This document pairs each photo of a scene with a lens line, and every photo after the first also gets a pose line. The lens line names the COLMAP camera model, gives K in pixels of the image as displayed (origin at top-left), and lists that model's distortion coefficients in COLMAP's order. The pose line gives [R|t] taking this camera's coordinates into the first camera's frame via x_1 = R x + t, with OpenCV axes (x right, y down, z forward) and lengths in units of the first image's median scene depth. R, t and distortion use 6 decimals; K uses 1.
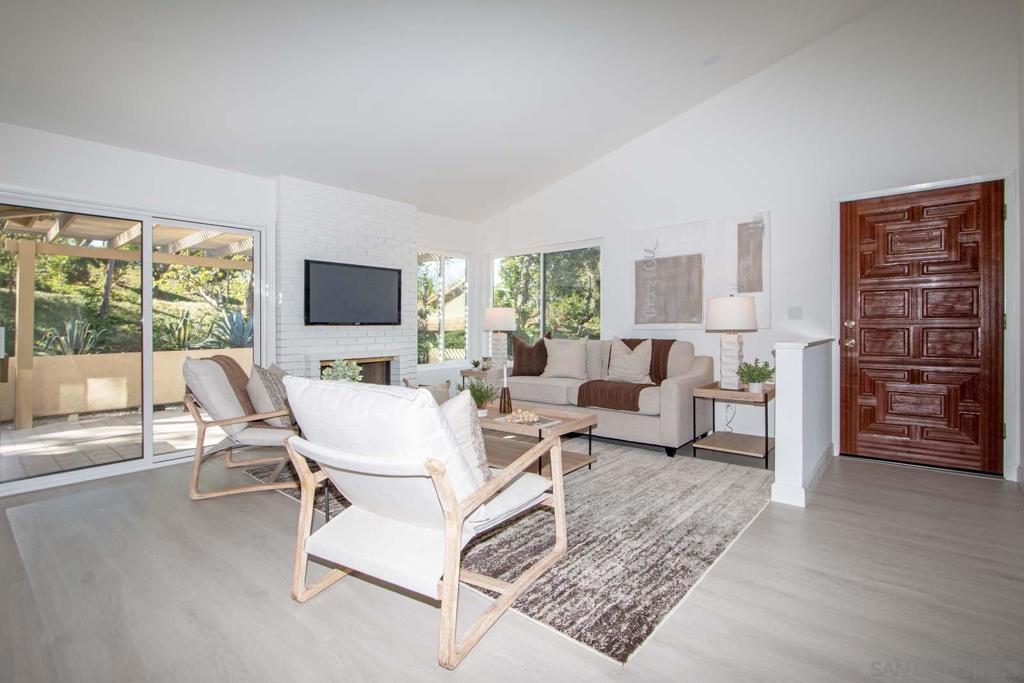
lens RADIAL K [[472.6, 0, 496.2], [0, 472.6, 327.2], [0, 0, 1]] dist [-0.006284, -0.000744]
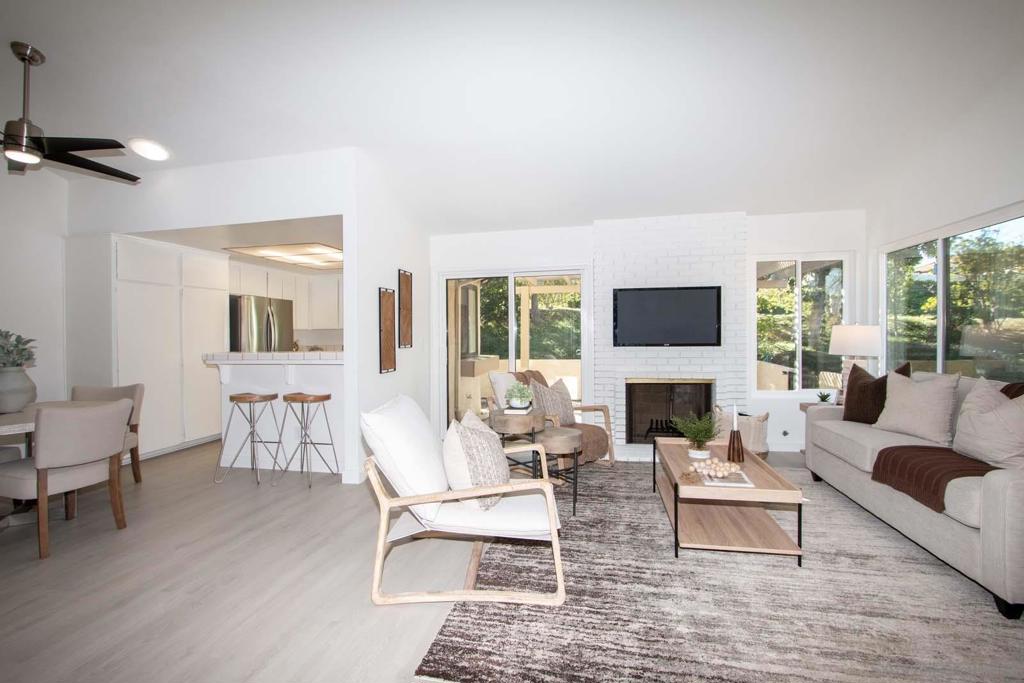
lens RADIAL K [[472.6, 0, 511.8], [0, 472.6, 332.4], [0, 0, 1]] dist [-0.006284, -0.000744]
pose [[0.490307, -0.002340, -0.871547, 0.627940], [0.005853, 0.999983, 0.000607, -0.053406], [0.871530, -0.005399, 0.490312, 0.295296]]
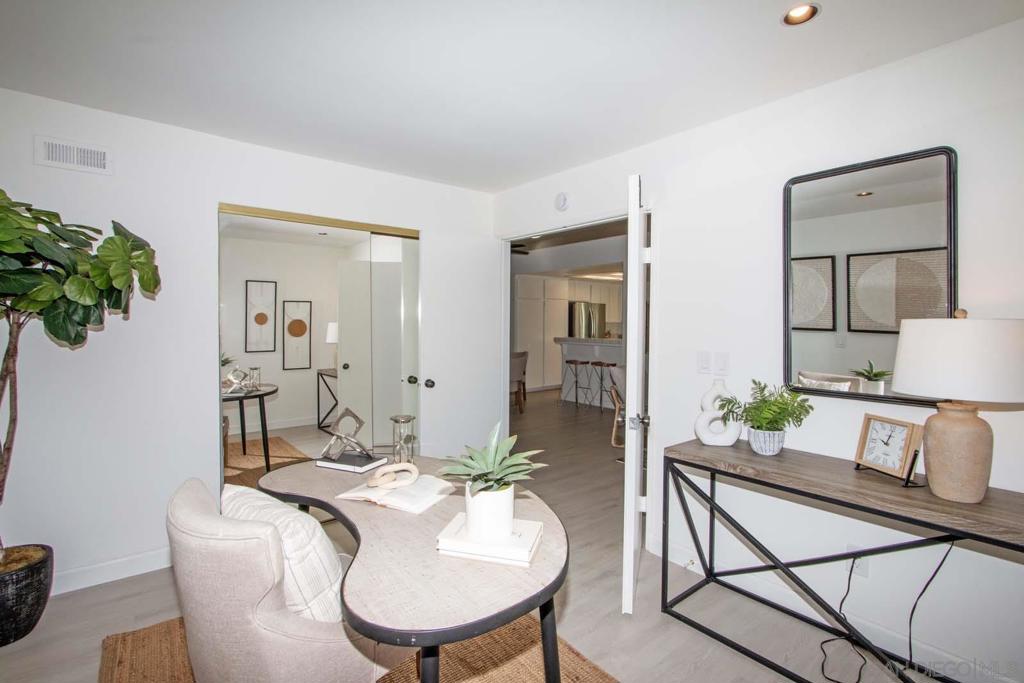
lens RADIAL K [[472.6, 0, 511.1], [0, 472.6, 333.3], [0, 0, 1]] dist [-0.006284, -0.000744]
pose [[-0.163438, 0.025580, -0.986222, 1.399686], [-0.011679, 0.999544, 0.027861, -0.078244], [0.986484, 0.016072, -0.163065, 0.358192]]
